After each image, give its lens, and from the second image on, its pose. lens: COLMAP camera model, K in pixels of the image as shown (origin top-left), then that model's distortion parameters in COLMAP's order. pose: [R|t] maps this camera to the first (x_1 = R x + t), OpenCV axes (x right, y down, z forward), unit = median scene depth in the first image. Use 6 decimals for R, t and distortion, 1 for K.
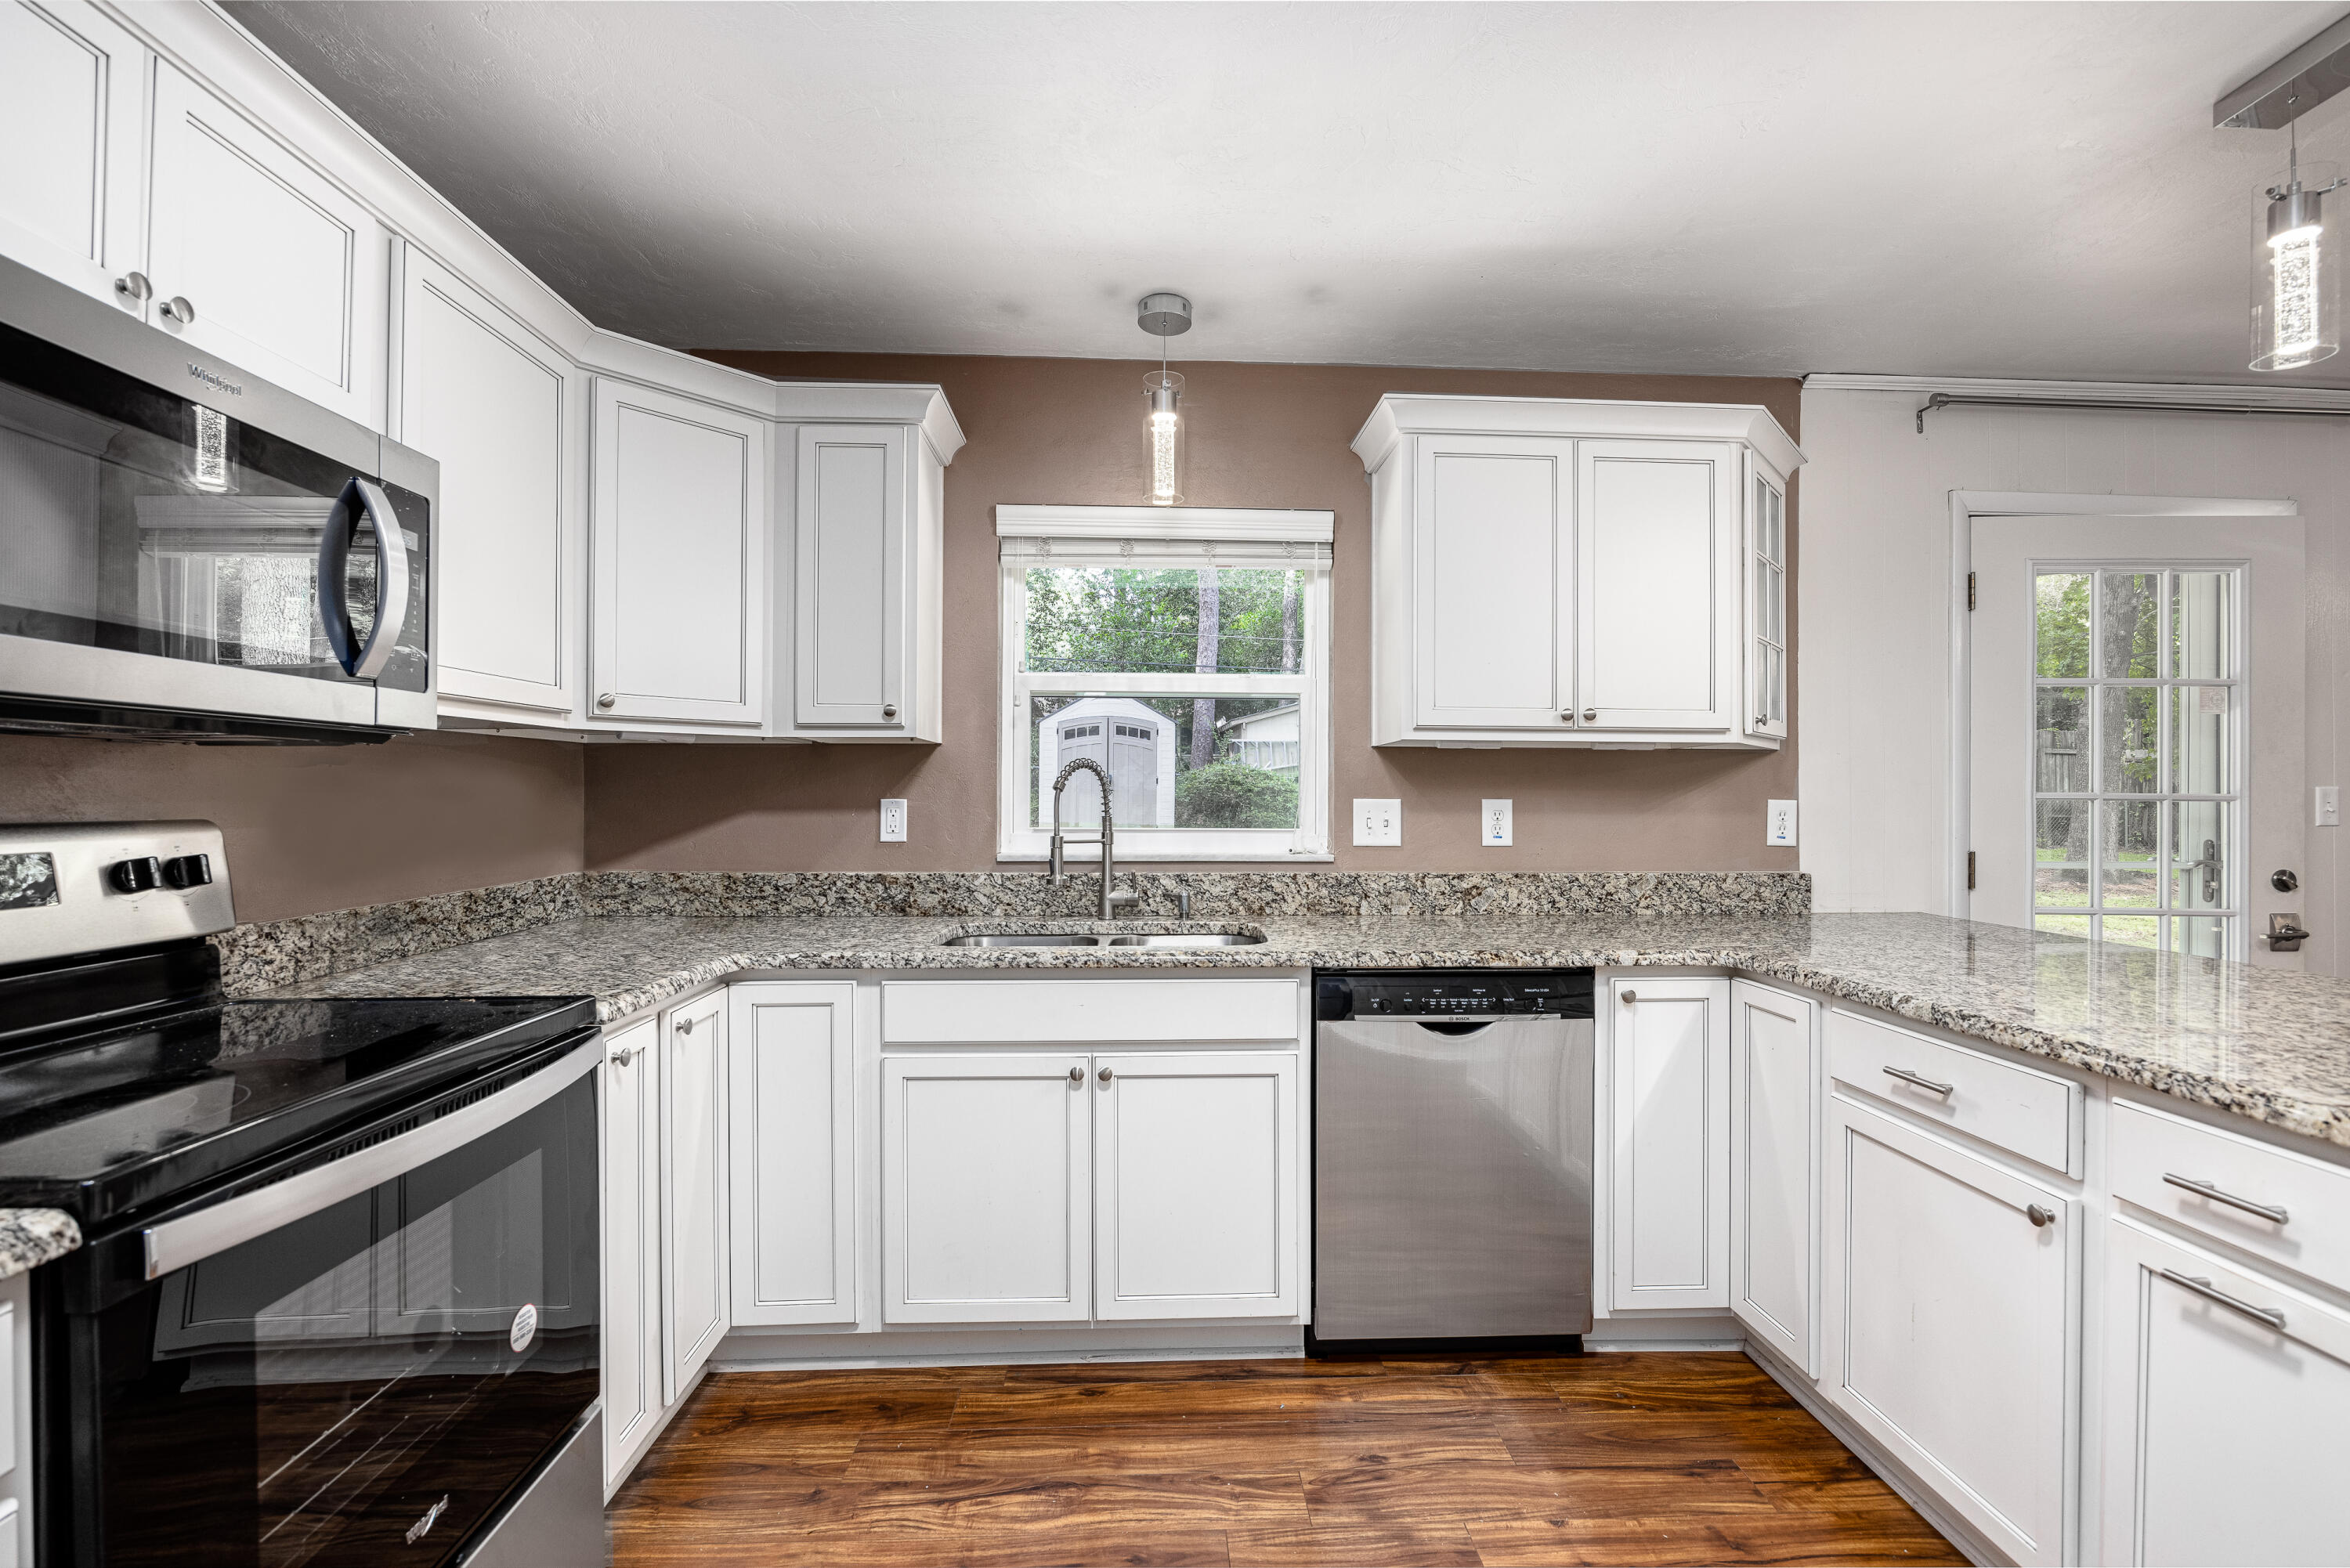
lens RADIAL K [[1009.1, 0, 1177.8], [0, 1009.1, 786.8], [0, 0, 1]] dist [-0.010091, 0.000332]
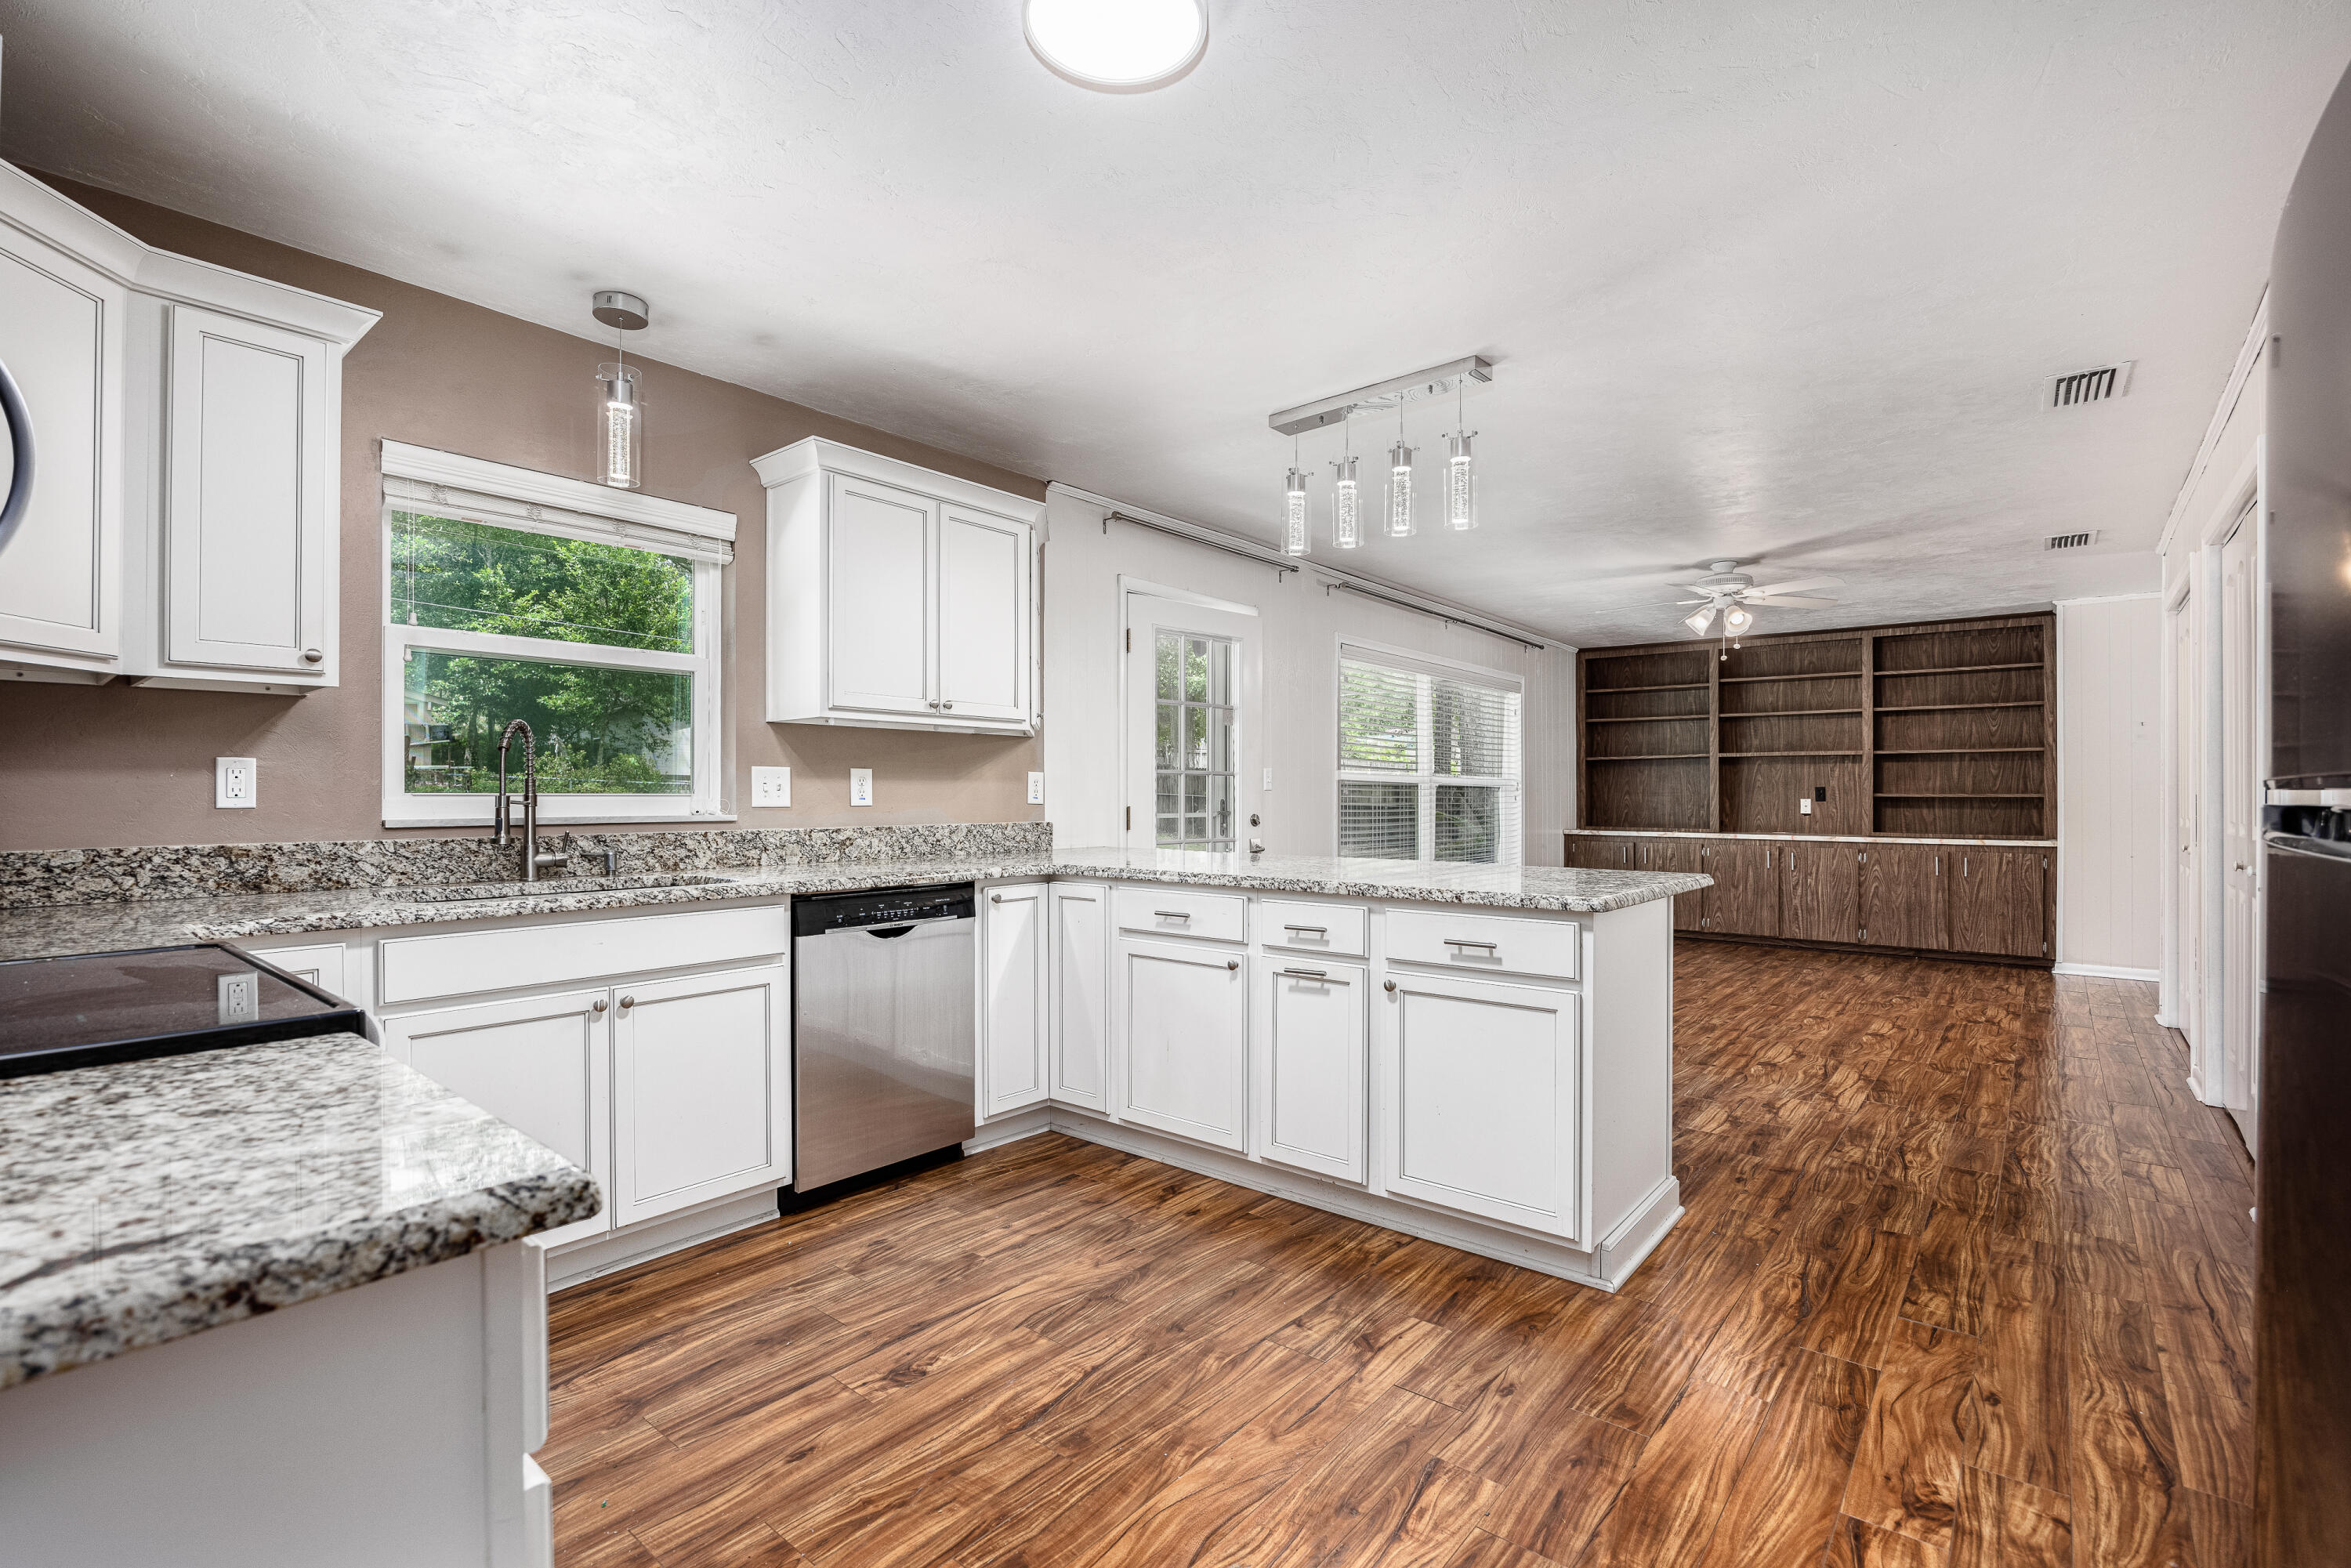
lens RADIAL K [[1069.7, 0, 1175.5], [0, 1069.7, 784.0], [0, 0, 1]] dist [-0.005808, -0.000585]
pose [[0.670363, 0.003296, 0.742026, -0.461772], [-0.002006, 0.999995, -0.002630, 0.038916], [-0.742030, 0.000274, 0.670366, -0.203624]]
